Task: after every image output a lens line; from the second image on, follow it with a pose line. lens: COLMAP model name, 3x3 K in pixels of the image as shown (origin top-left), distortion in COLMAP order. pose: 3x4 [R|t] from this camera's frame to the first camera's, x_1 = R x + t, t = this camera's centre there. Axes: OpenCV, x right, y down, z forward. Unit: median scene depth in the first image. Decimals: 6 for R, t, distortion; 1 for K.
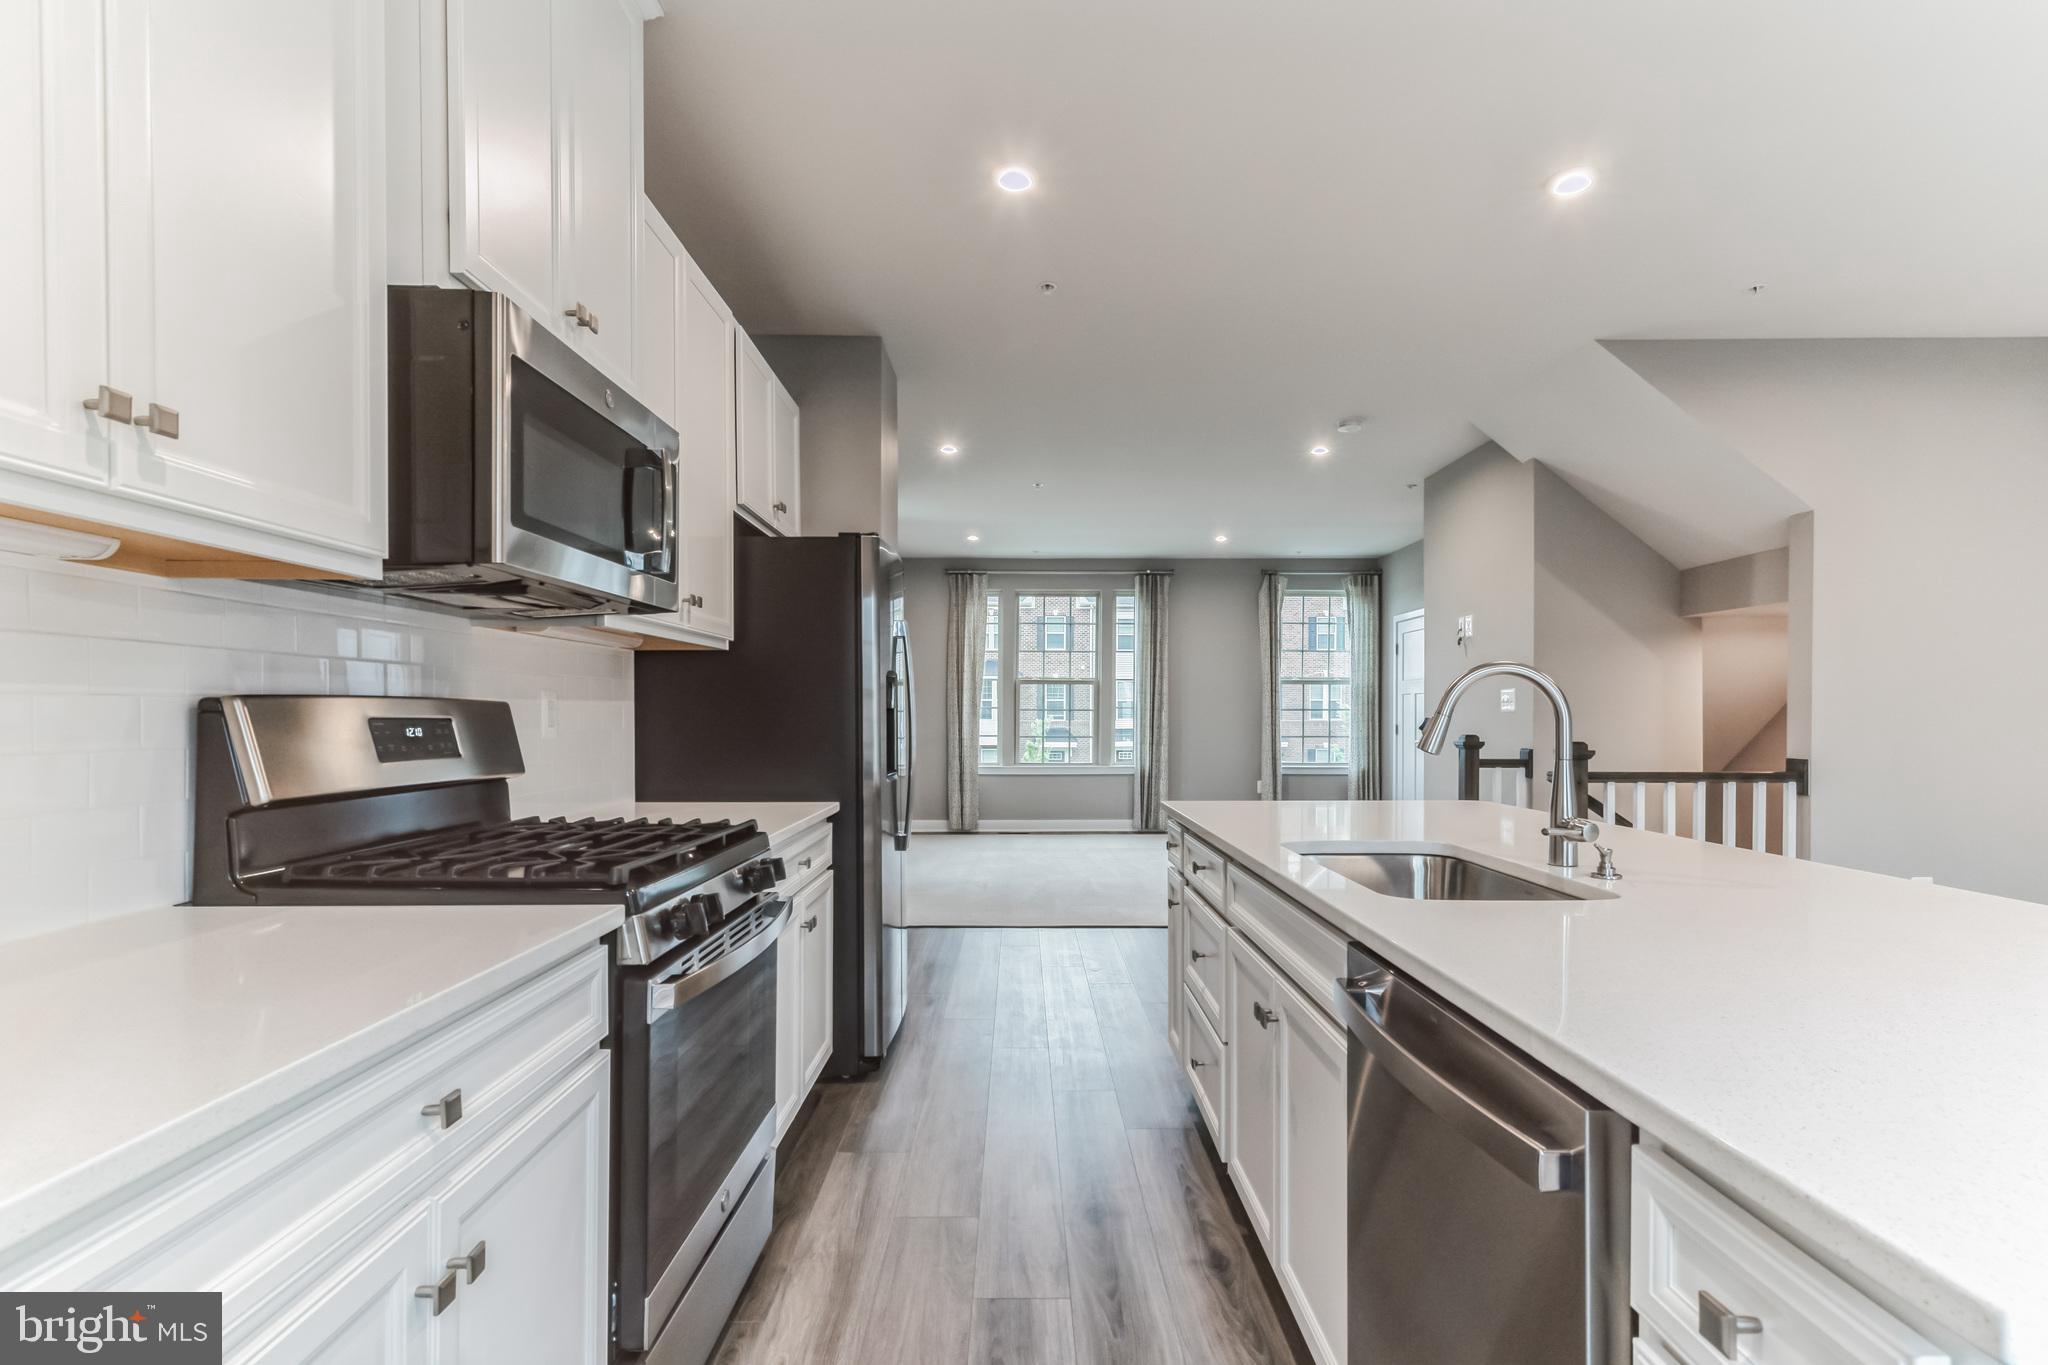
lens RADIAL K [[997.9, 0, 1025.8], [0, 997.9, 718.0], [0, 0, 1]] dist [0.001010, 0.000467]
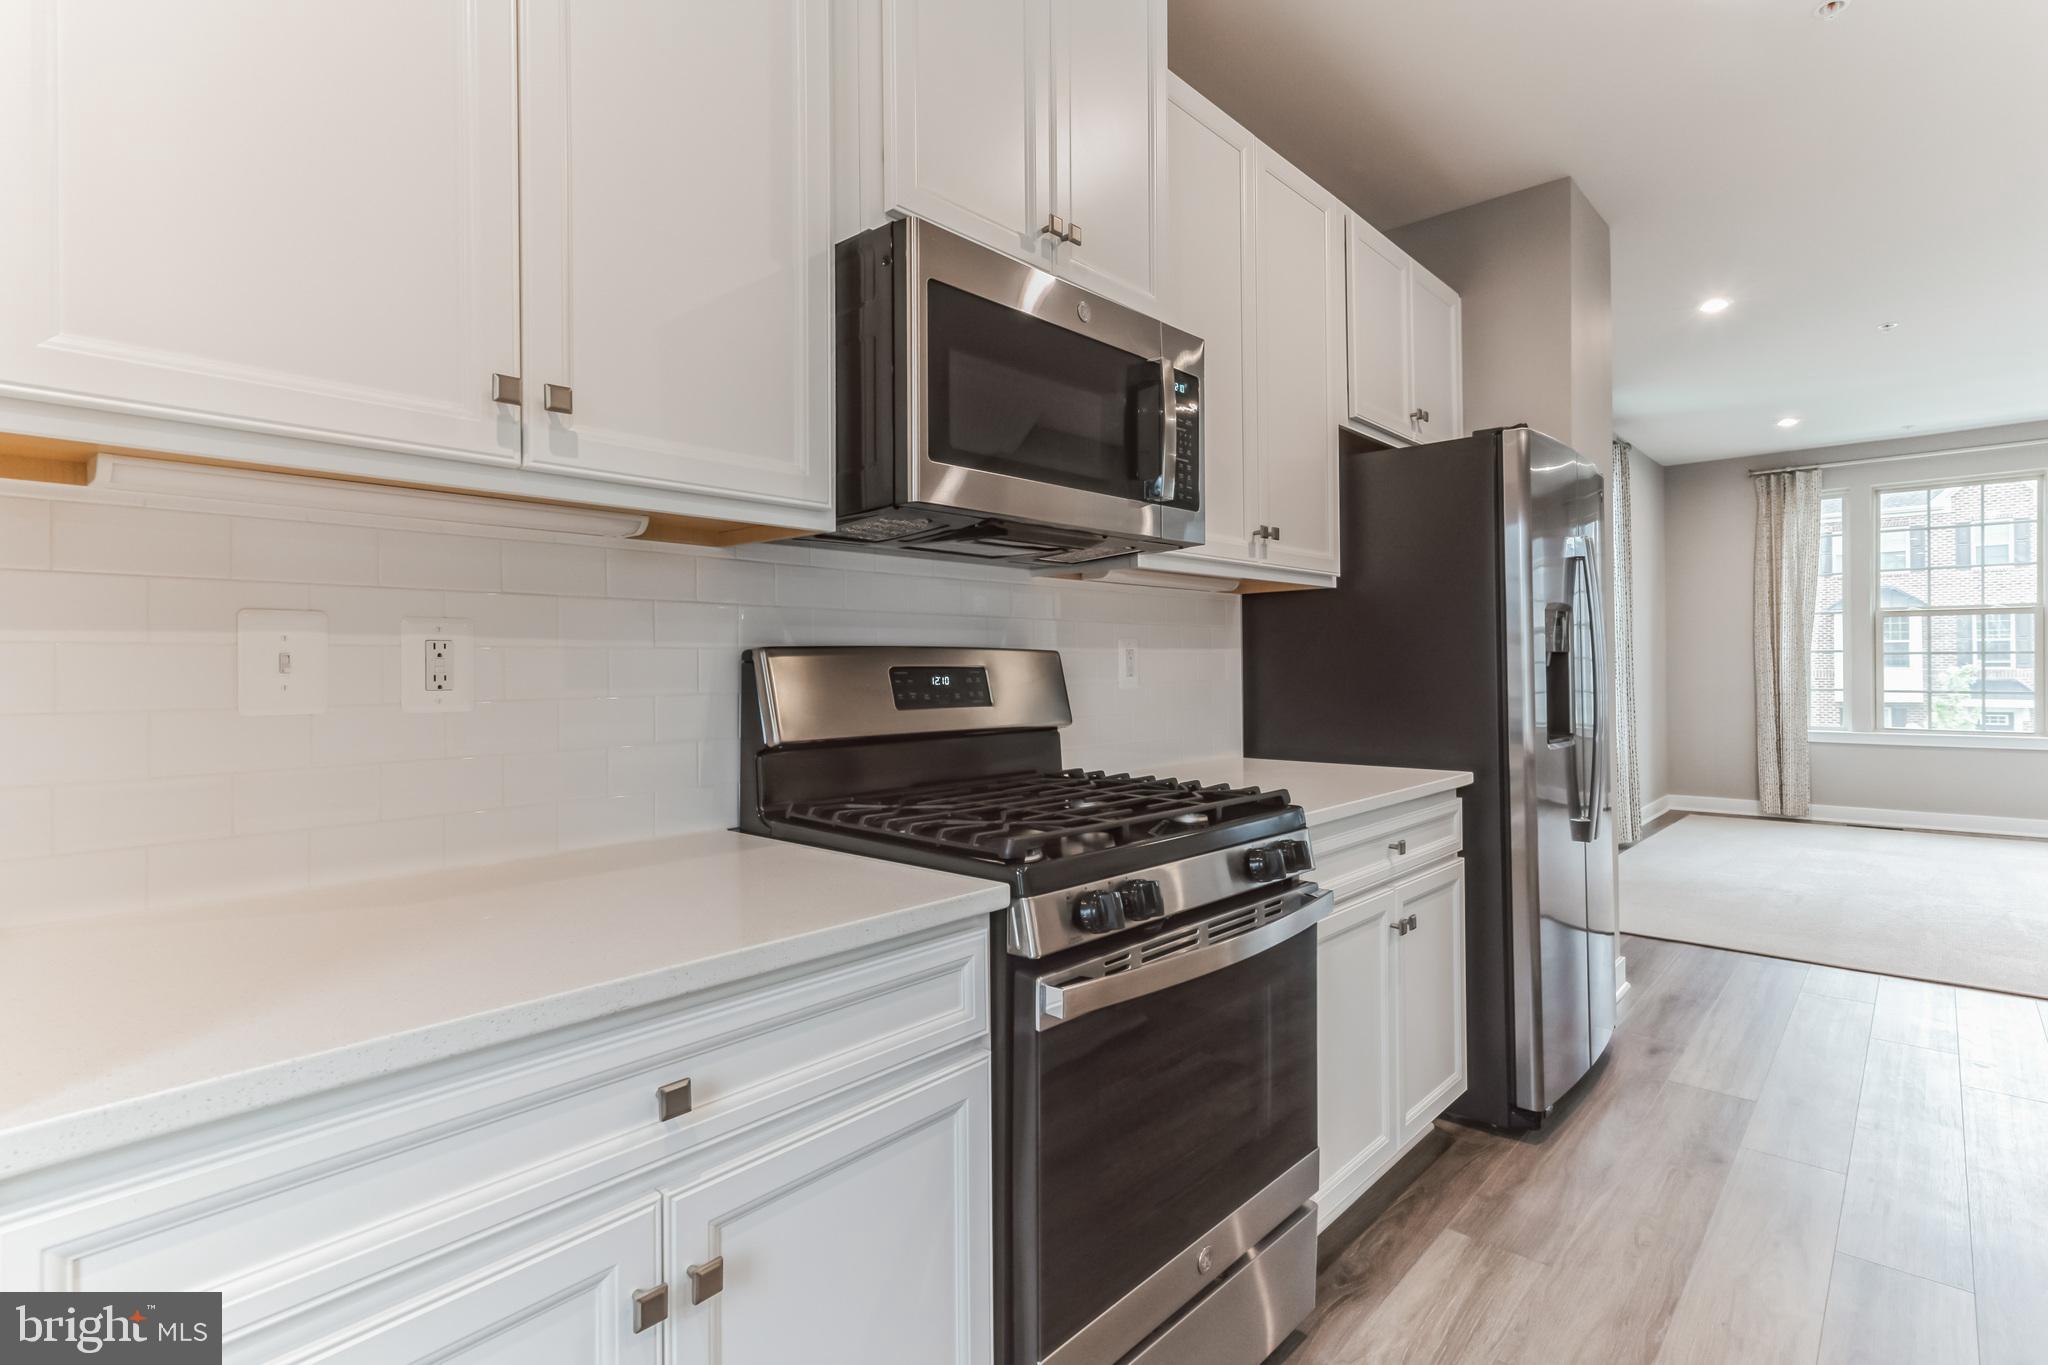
lens RADIAL K [[1000.8, 0, 1014.8], [0, 1000.8, 657.1], [0, 0, 1]] dist [0.011853, 0.000383]
pose [[0.735243, -0.012248, -0.677693, 0.085283], [0.004727, 0.999905, -0.012943, 0.001944], [0.677787, 0.006313, 0.735231, 0.172473]]
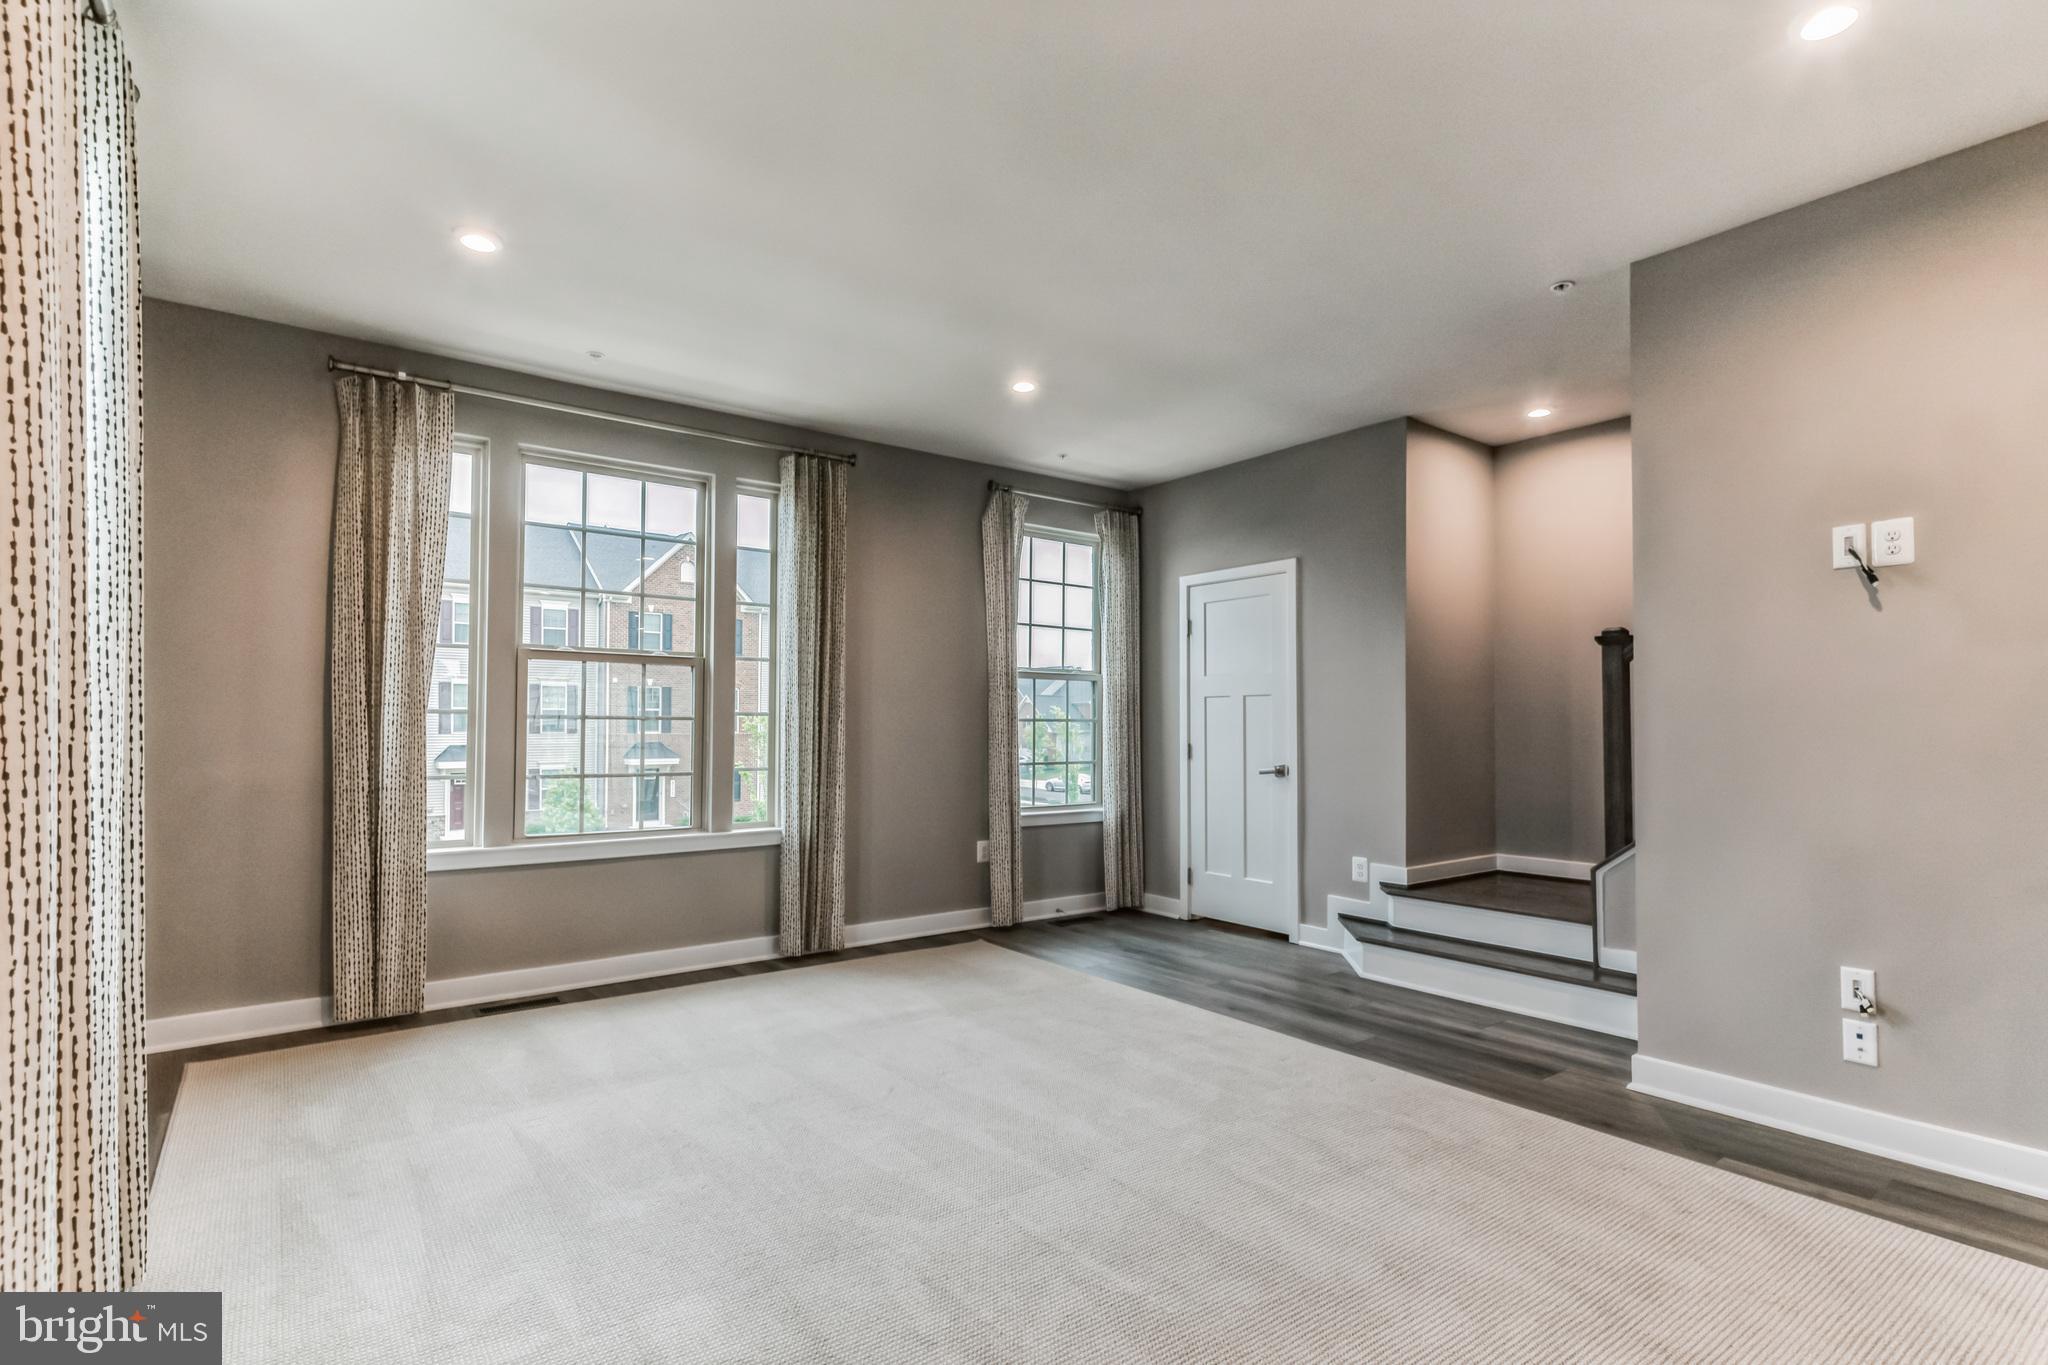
lens RADIAL K [[1023.1, 0, 1067.1], [0, 1023.1, 707.7], [0, 0, 1]] dist [0.002551, 0.000509]
pose [[0.789644, 0.013689, 0.613413, -0.310099], [-0.000558, 0.999767, -0.021593, -0.008040], [-0.613565, 0.016708, 0.789467, 1.606184]]
